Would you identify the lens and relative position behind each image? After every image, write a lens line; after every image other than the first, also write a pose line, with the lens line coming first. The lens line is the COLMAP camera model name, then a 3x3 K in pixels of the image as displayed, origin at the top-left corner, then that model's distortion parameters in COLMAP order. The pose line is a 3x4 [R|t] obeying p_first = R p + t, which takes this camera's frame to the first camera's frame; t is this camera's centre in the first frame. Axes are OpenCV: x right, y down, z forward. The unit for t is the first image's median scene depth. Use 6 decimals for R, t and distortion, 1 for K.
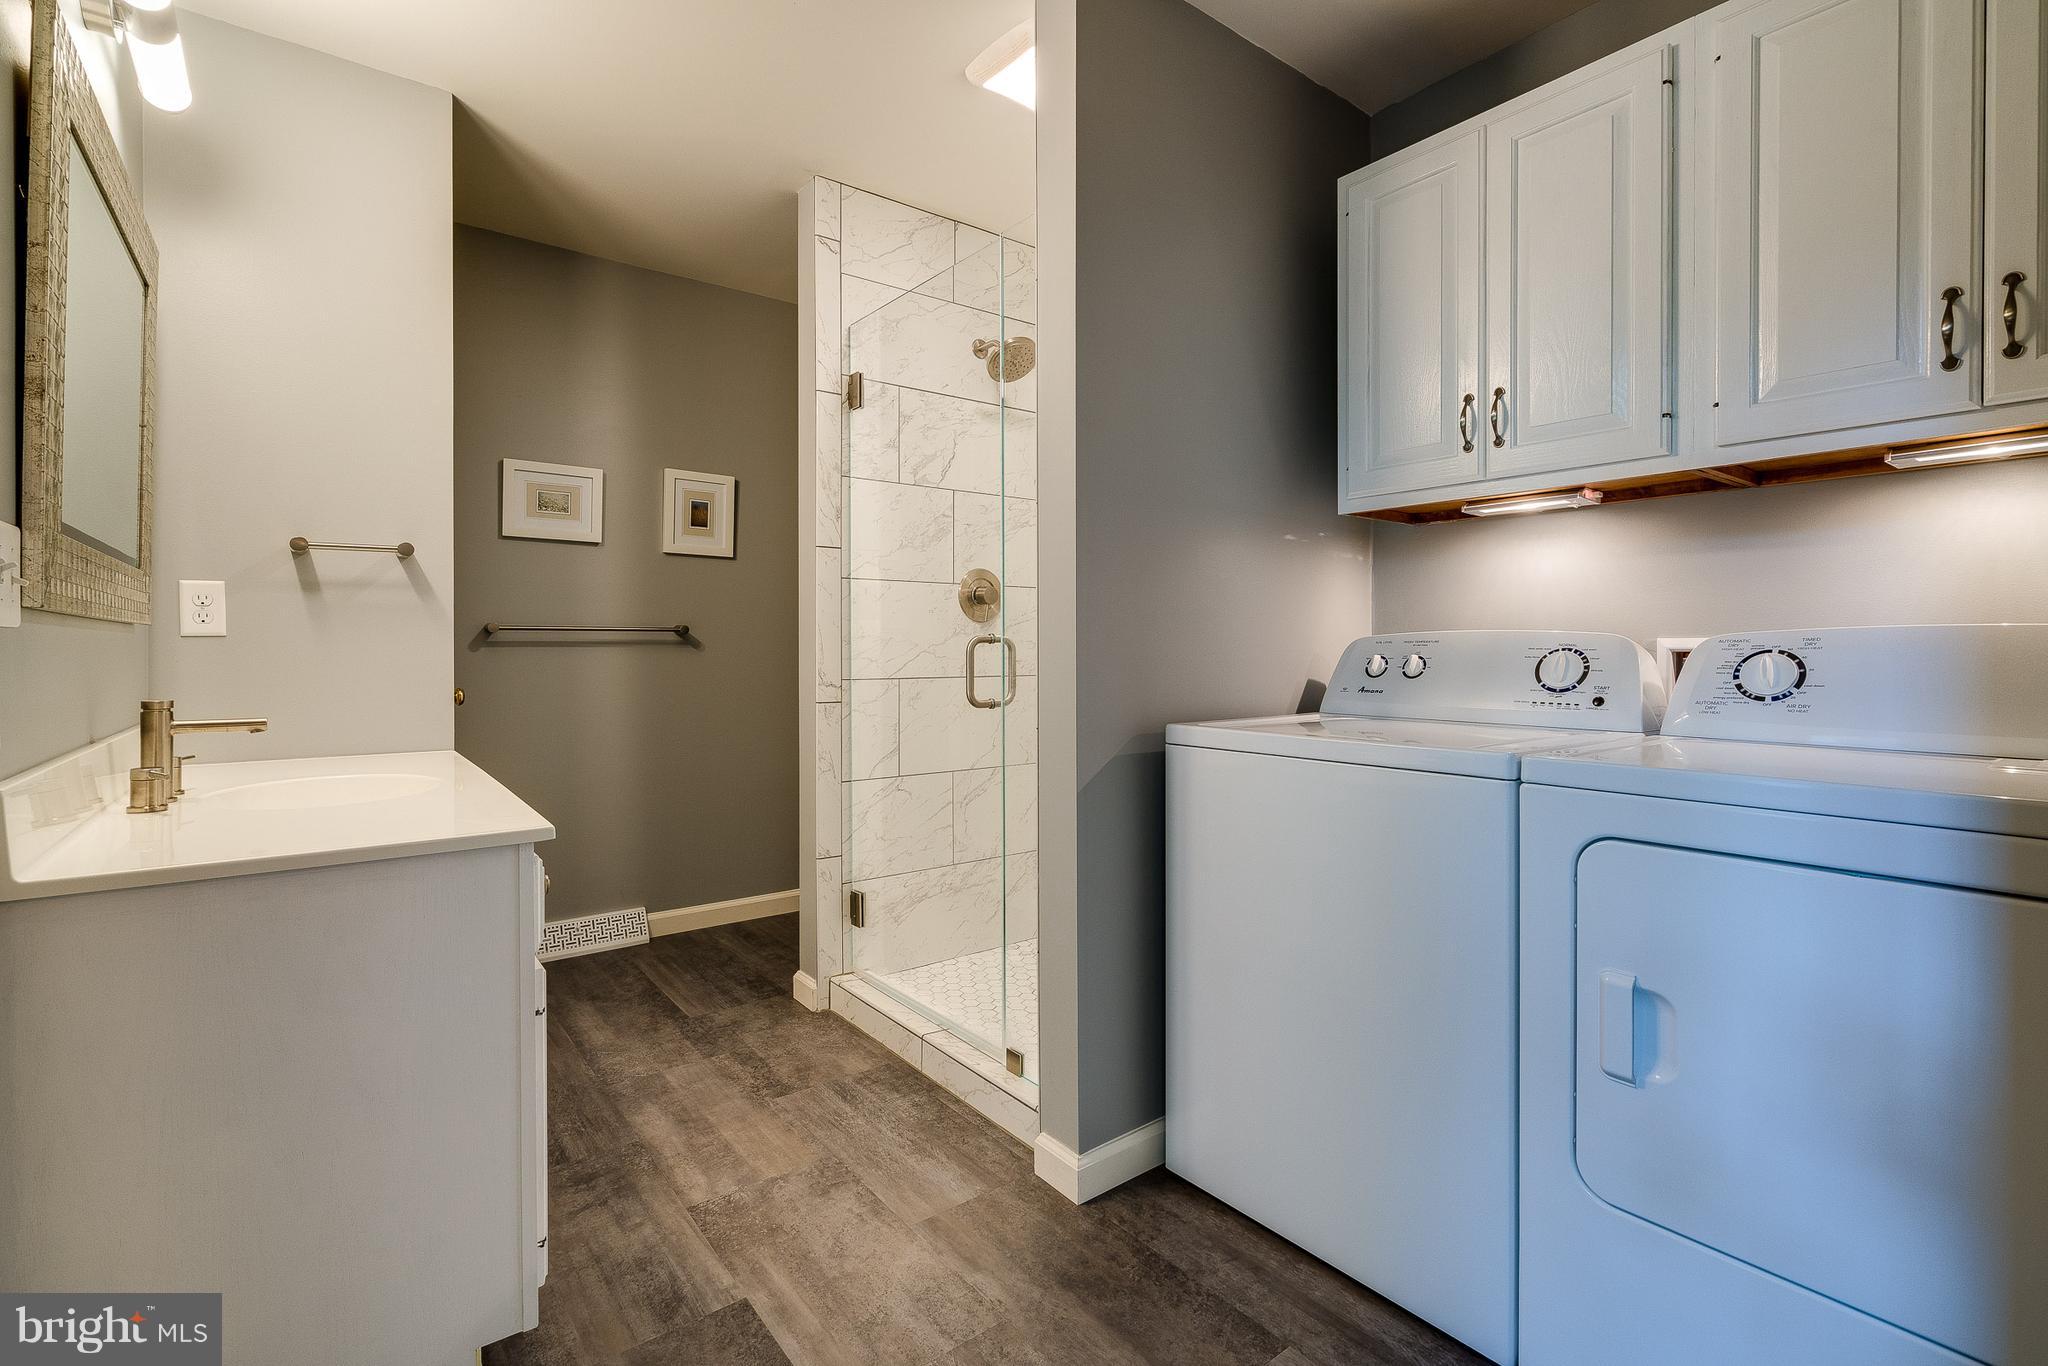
lens RADIAL K [[921.0, 0, 1022.5], [0, 921.0, 690.0], [0, 0, 1]] dist [-0.003079, 0.001082]
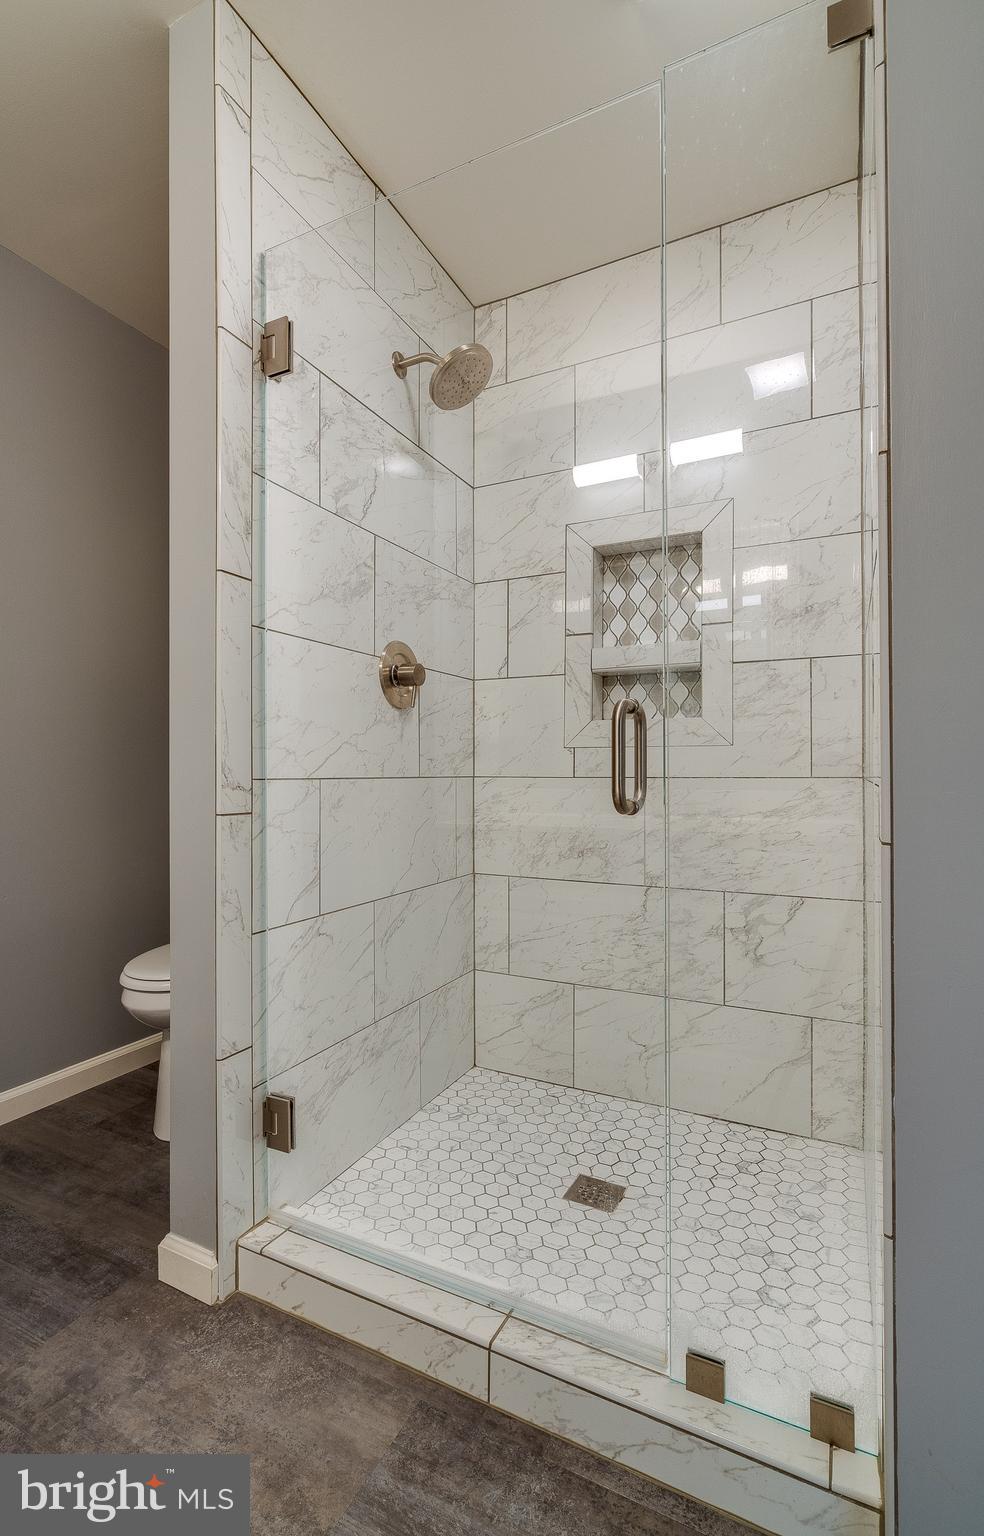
lens RADIAL K [[686.3, 0, 499.0], [0, 686.3, 784.9], [0, 0, 1]] dist [0.002480, 0.000587]
pose [[0.895946, -0.009140, 0.444070, -0.255088], [0.020222, 0.999591, -0.020225, 0.006302], [-0.443703, 0.027100, 0.895764, 0.476309]]
